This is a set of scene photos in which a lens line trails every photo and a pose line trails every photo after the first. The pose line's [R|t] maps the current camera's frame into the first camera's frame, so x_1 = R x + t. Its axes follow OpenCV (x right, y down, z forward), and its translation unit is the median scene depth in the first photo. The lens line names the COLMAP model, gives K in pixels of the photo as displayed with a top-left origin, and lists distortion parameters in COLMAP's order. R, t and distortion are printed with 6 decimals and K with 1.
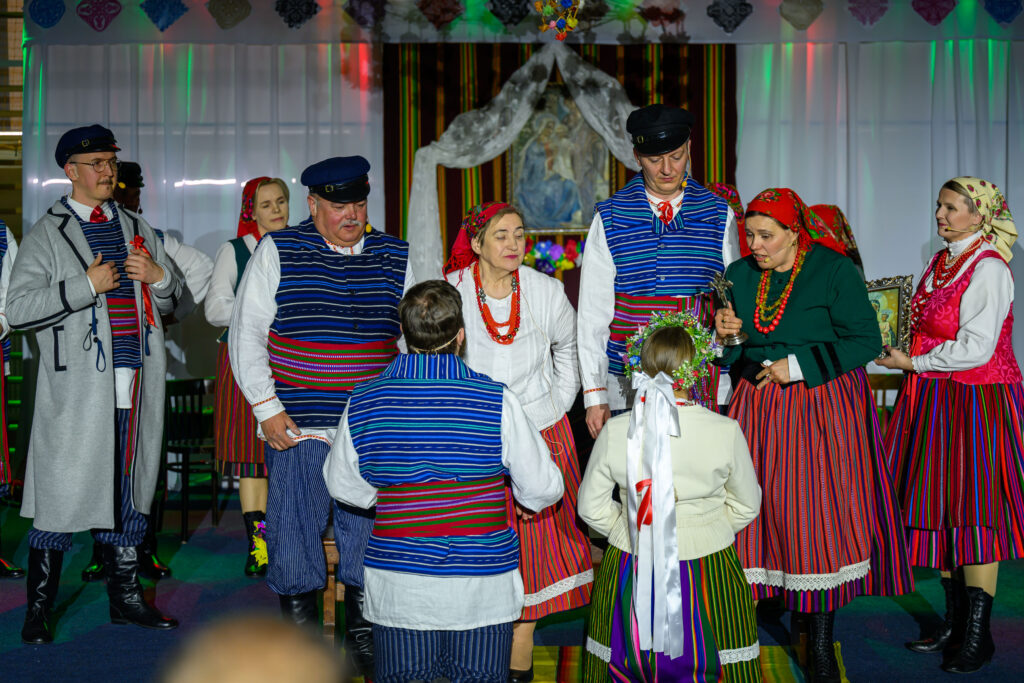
lens RADIAL K [[2033.2, 0, 465.8], [0, 2033.2, 410.1], [0, 0, 1]] dist [-0.019081, 0.000000]
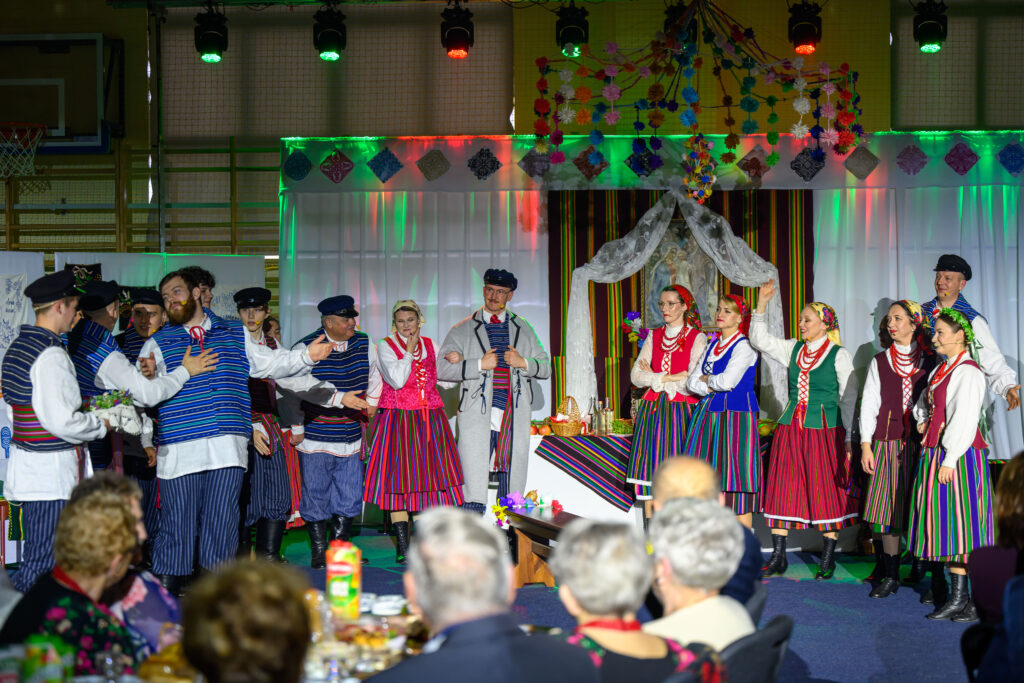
lens RADIAL K [[2033.2, 0, 516.1], [0, 2033.2, 402.0], [0, 0, 1]] dist [-0.019081, 0.000000]
pose [[0.999162, -0.002477, -0.040866, -0.007378], [0.000774, 0.999132, -0.041642, 0.014577], [0.040933, 0.041575, 0.998297, -0.333134]]
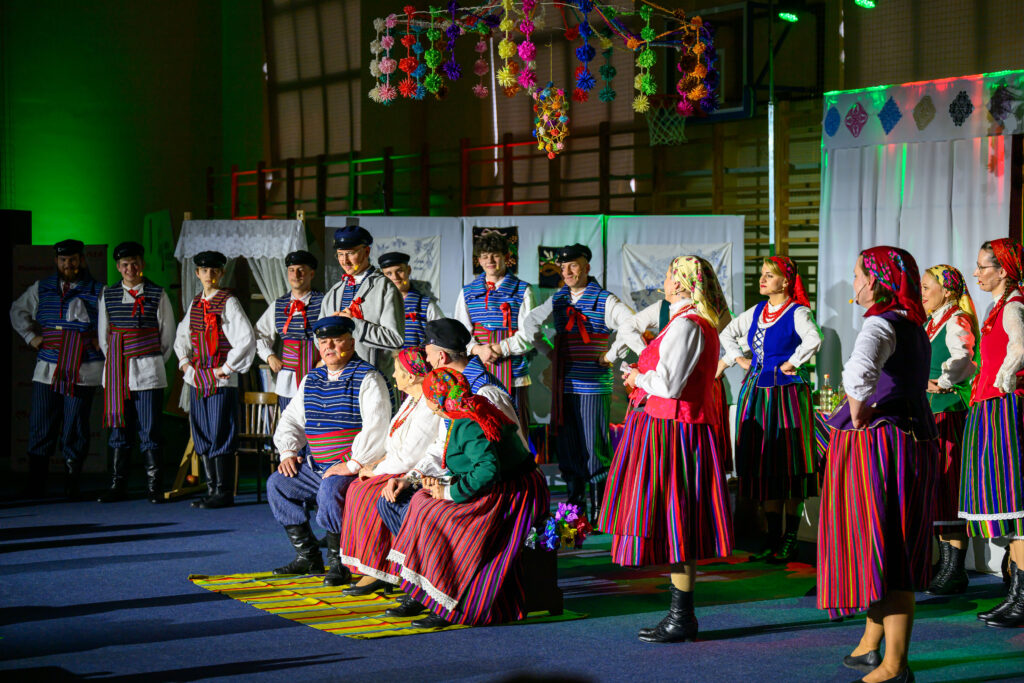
lens RADIAL K [[2033.2, 0, 512.9], [0, 2033.2, 339.7], [0, 0, 1]] dist [-0.019081, 0.000000]
pose [[0.511910, 0.032601, -0.858420, 0.813295], [-0.077706, 0.996940, -0.008477, -0.031910], [0.855517, 0.071044, 0.512877, 0.169957]]
